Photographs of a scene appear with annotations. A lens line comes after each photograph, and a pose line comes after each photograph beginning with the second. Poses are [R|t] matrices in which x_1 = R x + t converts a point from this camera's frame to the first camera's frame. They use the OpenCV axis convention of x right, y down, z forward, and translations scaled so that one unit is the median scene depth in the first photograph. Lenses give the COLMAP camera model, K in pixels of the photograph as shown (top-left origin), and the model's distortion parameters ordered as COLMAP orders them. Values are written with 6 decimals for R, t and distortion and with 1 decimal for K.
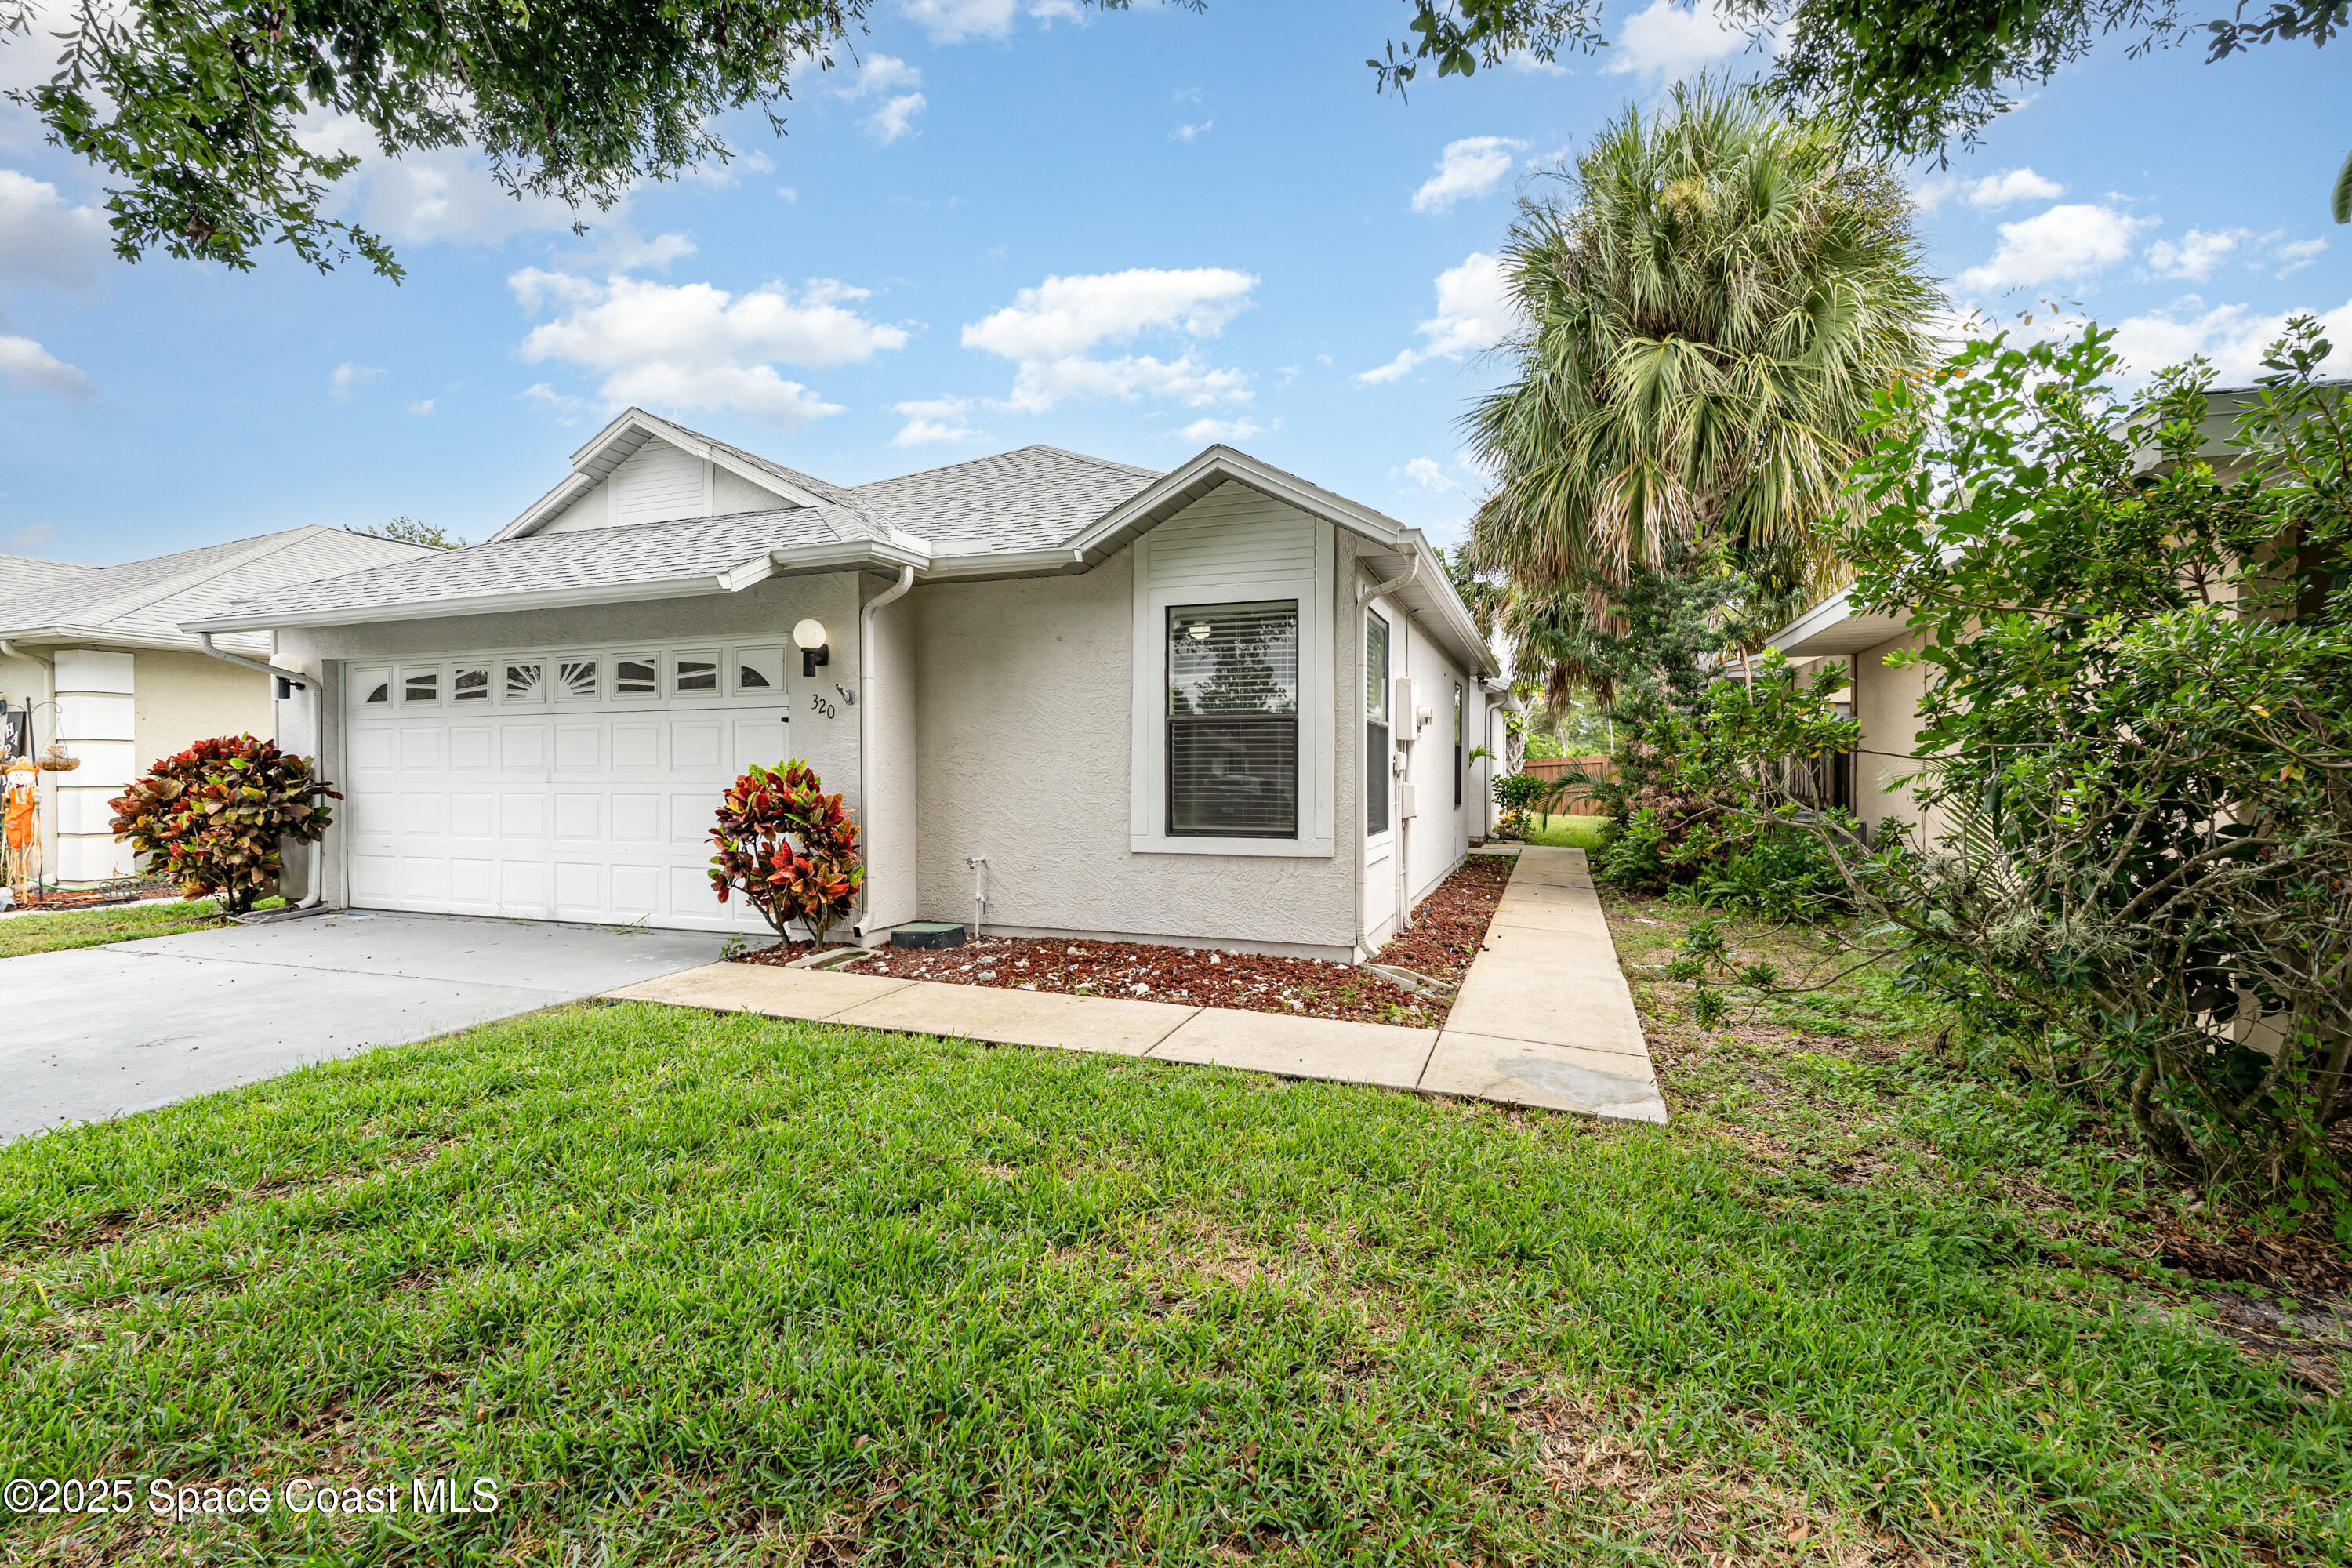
lens RADIAL K [[1034.5, 0, 1173.1], [0, 1034.5, 780.9], [0, 0, 1]] dist [-0.008526, 0.000126]
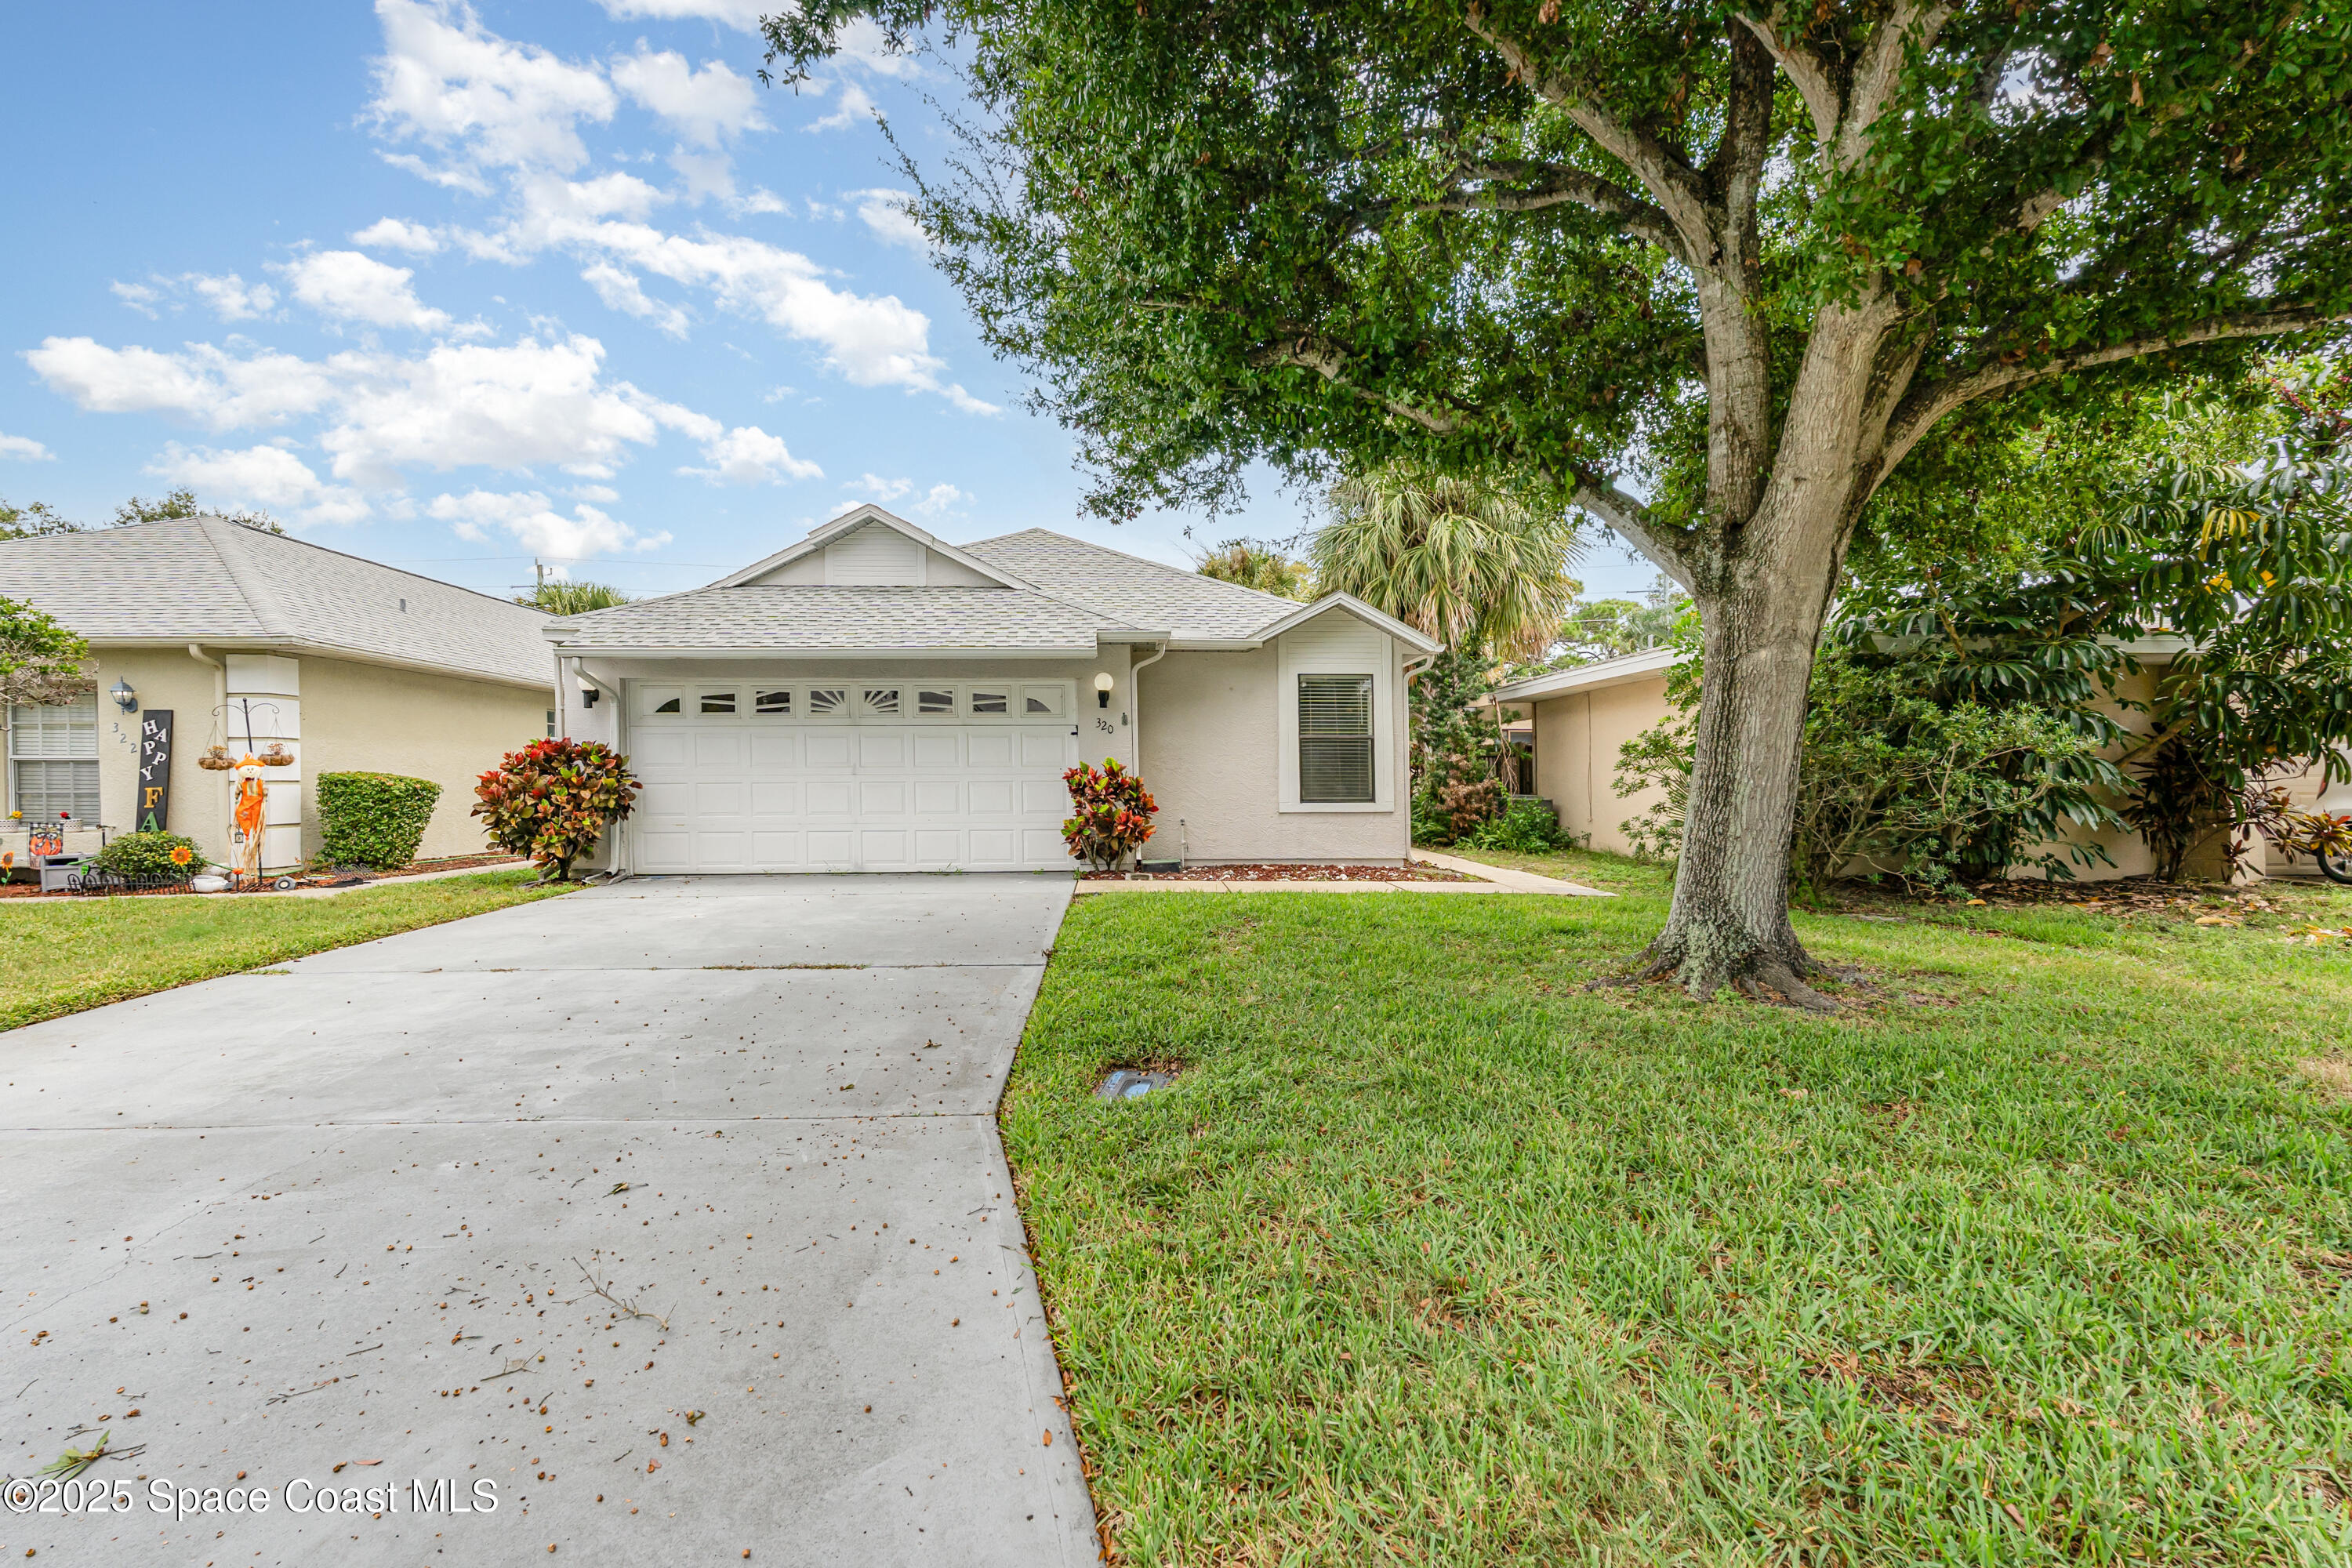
lens RADIAL K [[1034.5, 0, 1177.5], [0, 1034.5, 782.4], [0, 0, 1]] dist [-0.008526, 0.000126]
pose [[0.921132, -0.001519, 0.389248, -0.746315], [0.005307, 0.999948, -0.008655, 0.026742], [-0.389215, 0.010038, 0.921092, -0.466733]]
